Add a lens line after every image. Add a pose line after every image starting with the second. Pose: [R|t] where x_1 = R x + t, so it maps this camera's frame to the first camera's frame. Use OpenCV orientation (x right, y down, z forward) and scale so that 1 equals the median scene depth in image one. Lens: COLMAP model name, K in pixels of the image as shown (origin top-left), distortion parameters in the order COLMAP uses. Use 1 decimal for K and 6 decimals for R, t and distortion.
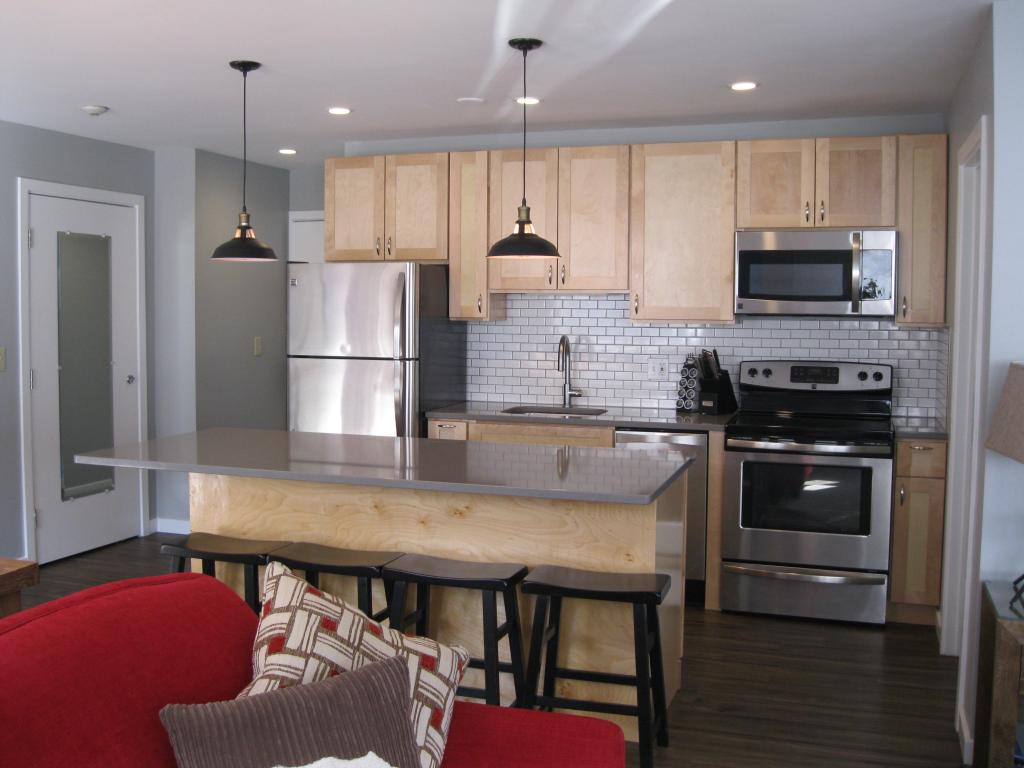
lens RADIAL K [[1049.8, 0, 508.0], [0, 1049.8, 373.7], [0, 0, 1]] dist [-0.095749, 0.000000]
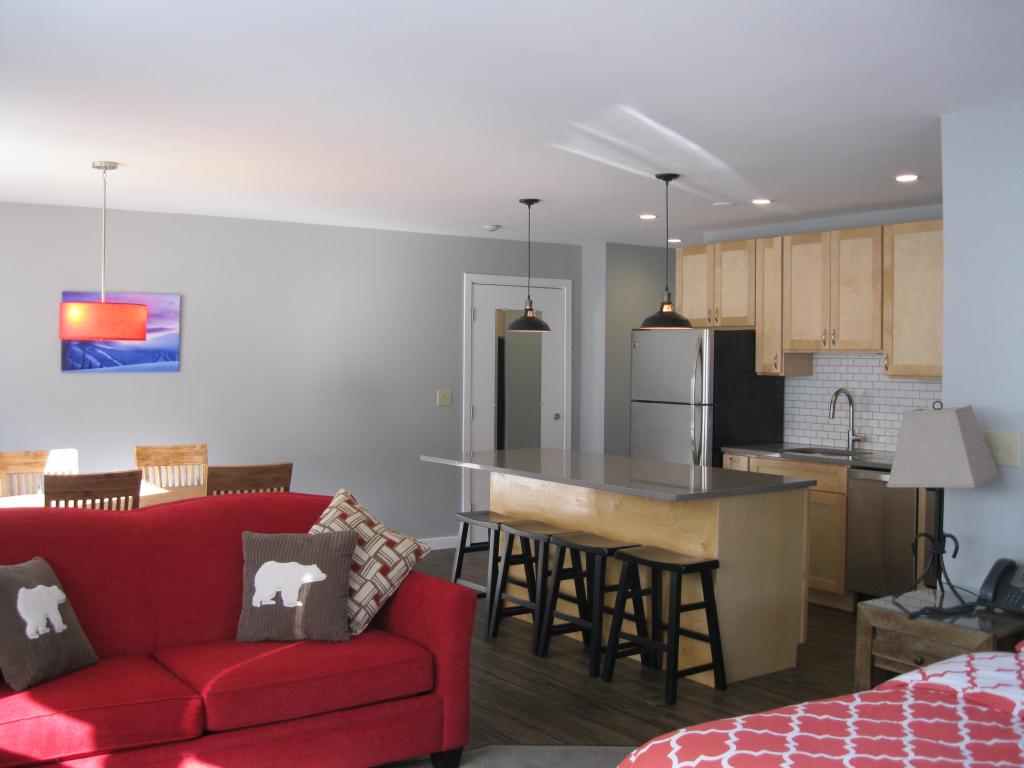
lens RADIAL K [[1049.8, 0, 509.2], [0, 1049.8, 383.2], [0, 0, 1]] dist [-0.095749, 0.000000]
pose [[0.811817, 0.014661, -0.583728, 0.448266], [-0.041803, 0.998579, -0.033057, 0.012167], [0.582414, 0.051238, 0.811276, -0.170542]]
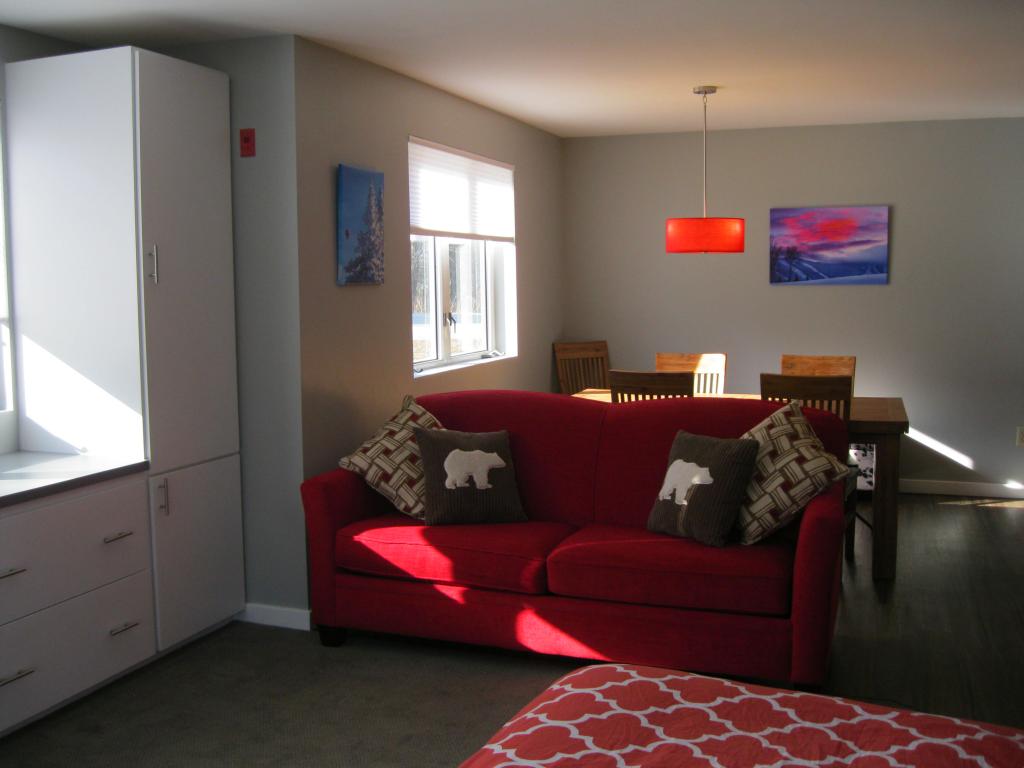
lens RADIAL K [[1049.8, 0, 486.2], [0, 1049.8, 376.5], [0, 0, 1]] dist [-0.095749, 0.000000]
pose [[-0.019888, 0.087838, -0.995936, 0.633292], [-0.056173, 0.994462, 0.088829, -0.000078], [0.998223, 0.057712, -0.014843, 0.167947]]
